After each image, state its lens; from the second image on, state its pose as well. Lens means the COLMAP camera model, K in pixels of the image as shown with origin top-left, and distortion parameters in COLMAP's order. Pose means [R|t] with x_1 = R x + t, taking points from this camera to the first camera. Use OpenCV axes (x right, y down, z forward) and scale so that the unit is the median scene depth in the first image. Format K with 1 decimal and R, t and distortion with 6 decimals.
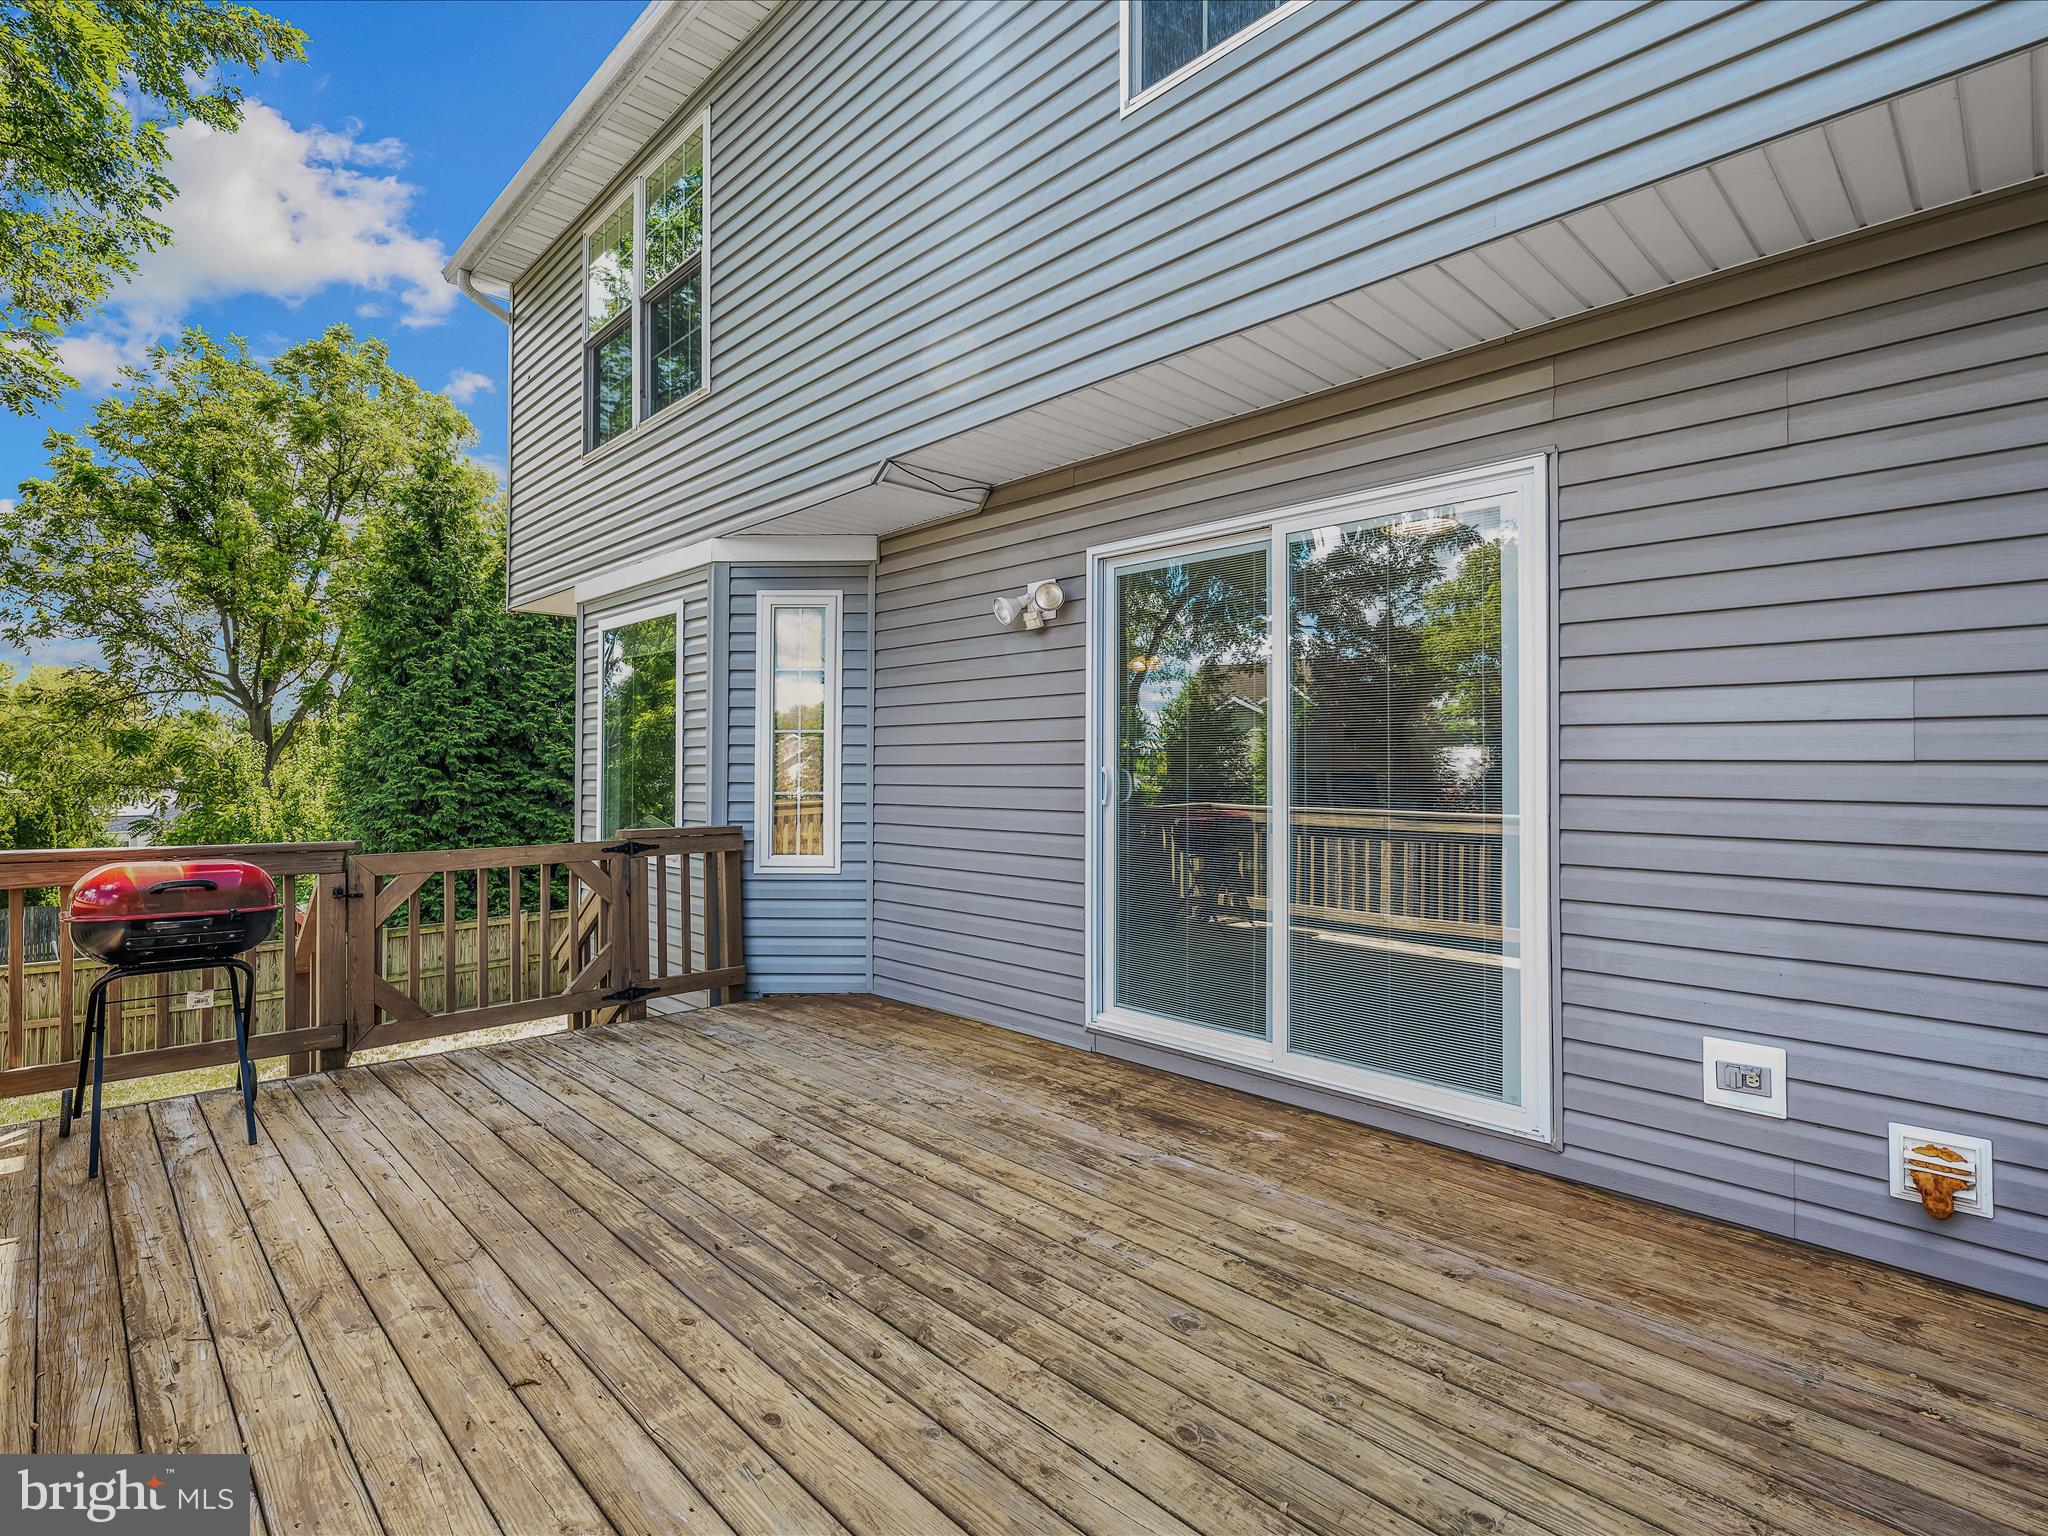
lens RADIAL K [[990.8, 0, 1011.6], [0, 990.8, 765.3], [0, 0, 1]] dist [-0.001009, -0.000404]
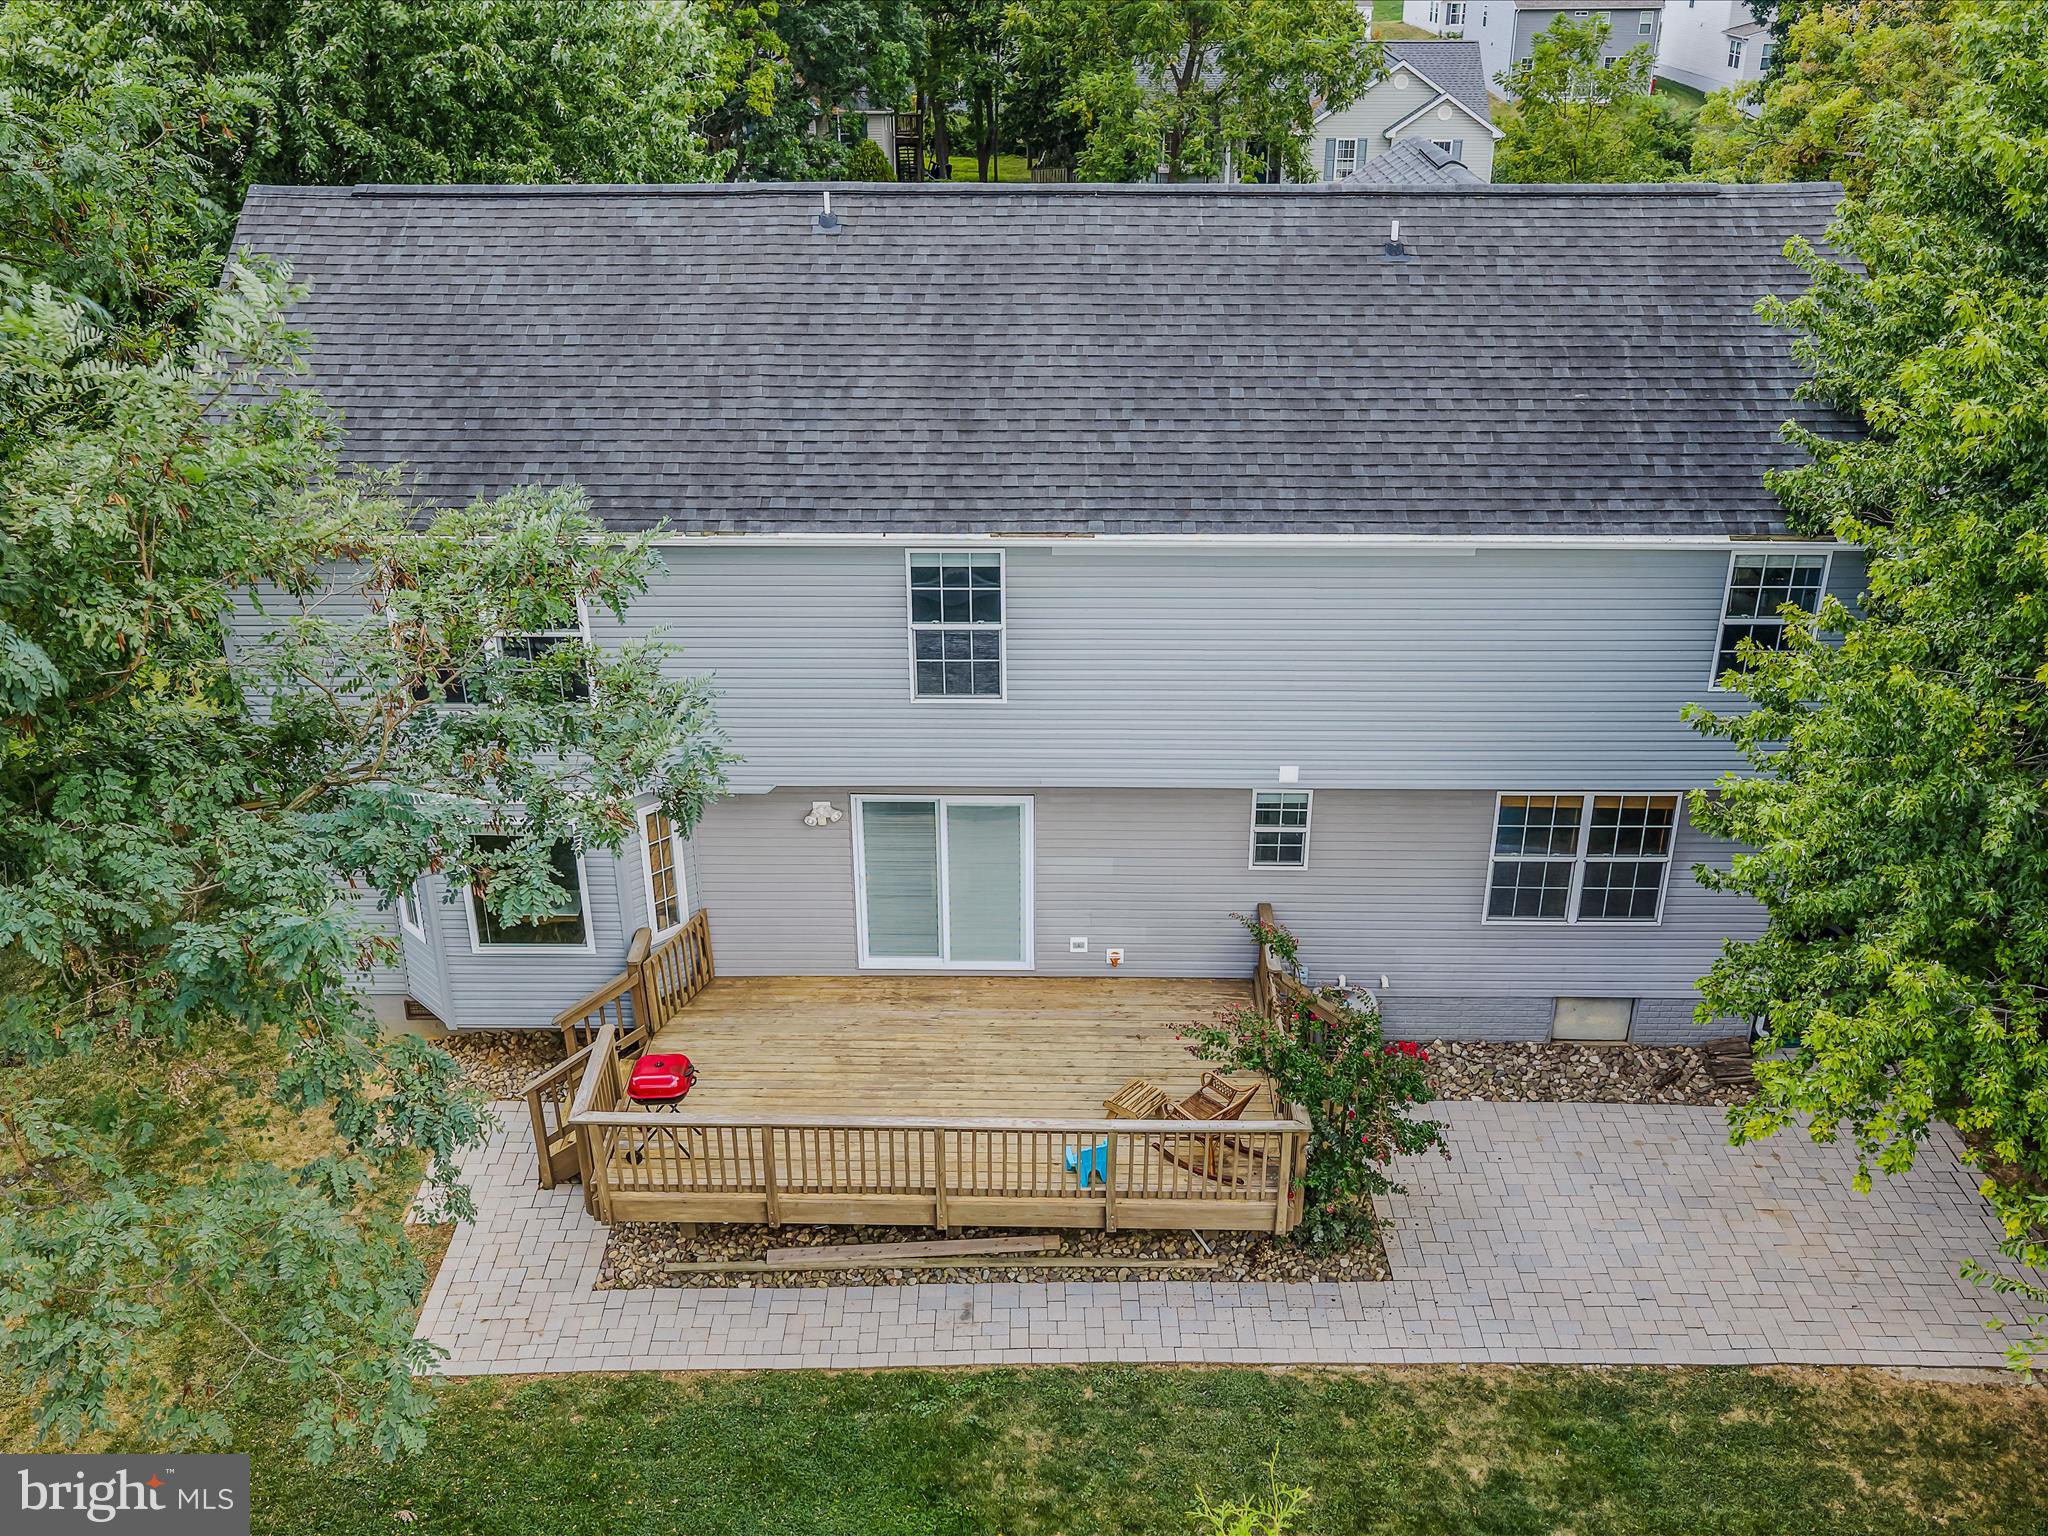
lens RADIAL K [[1867.3, 0, 1019.0], [0, 1867.3, 772.5], [0, 0, 1]] dist [0.056668, 0.000000]
pose [[0.704995, -0.323898, 0.630930, -3.166631], [0.002160, 0.890597, 0.454789, -2.984947], [-0.709209, -0.319261, 0.628566, -2.672082]]
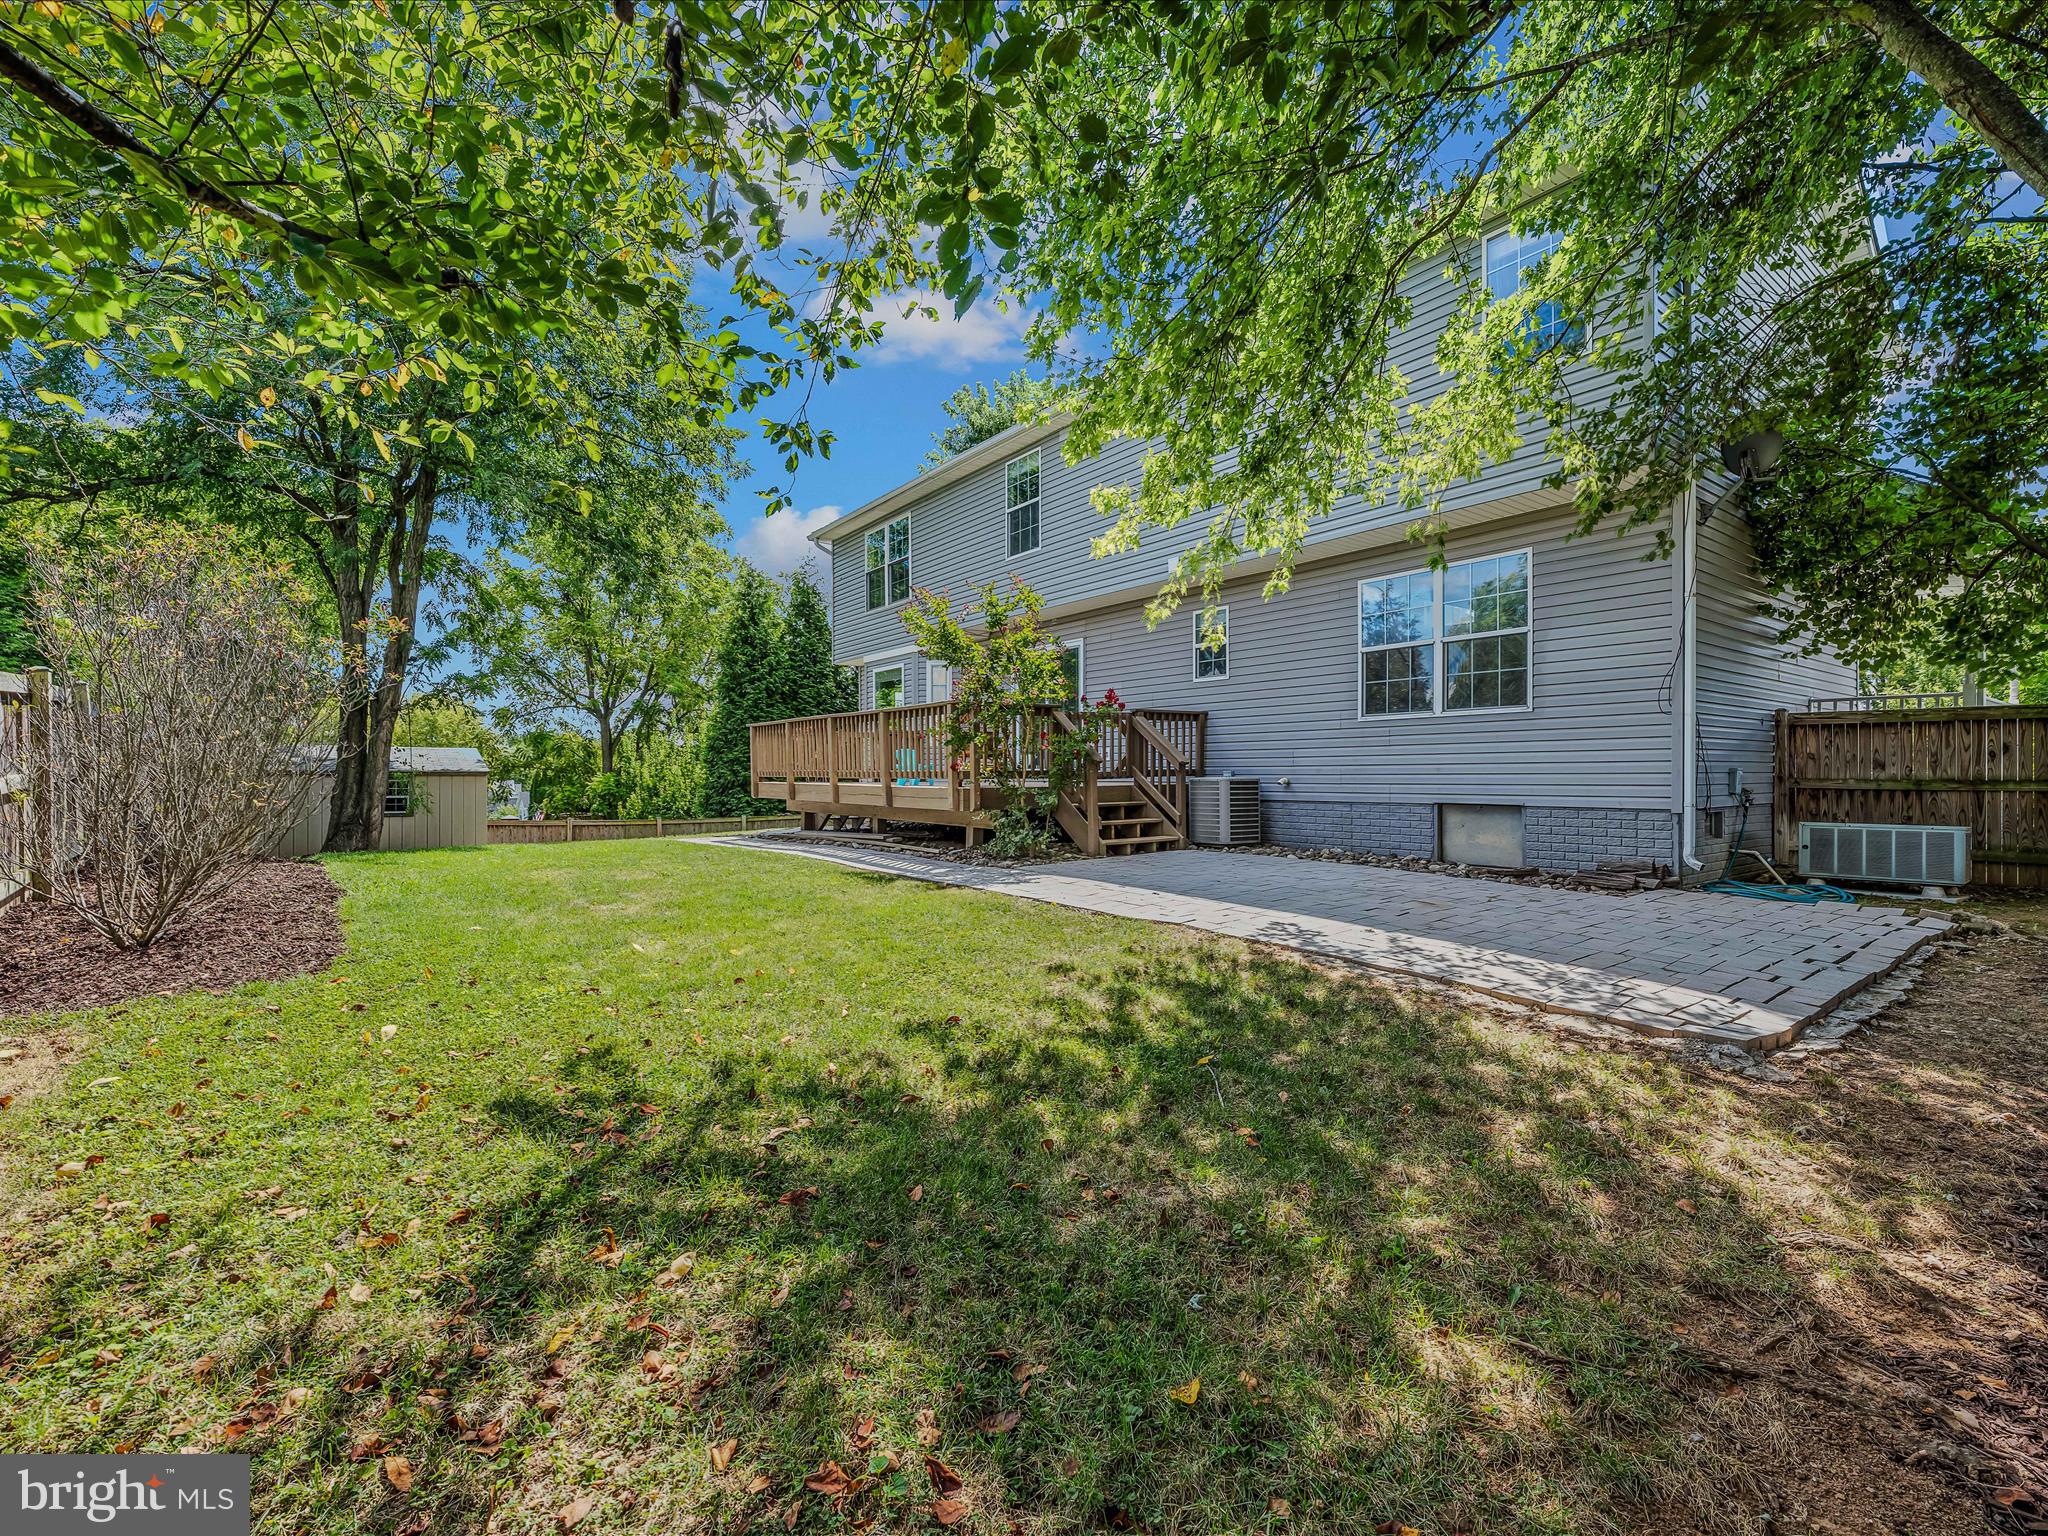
lens RADIAL K [[922.0, 0, 1028.2], [0, 922.0, 775.6], [0, 0, 1]] dist [0.001868, -0.001403]
pose [[0.991702, -0.001549, -0.128549, 0.790243], [0.001300, 0.999997, -0.002015, 0.353113], [0.128552, 0.001831, 0.991701, -3.342309]]
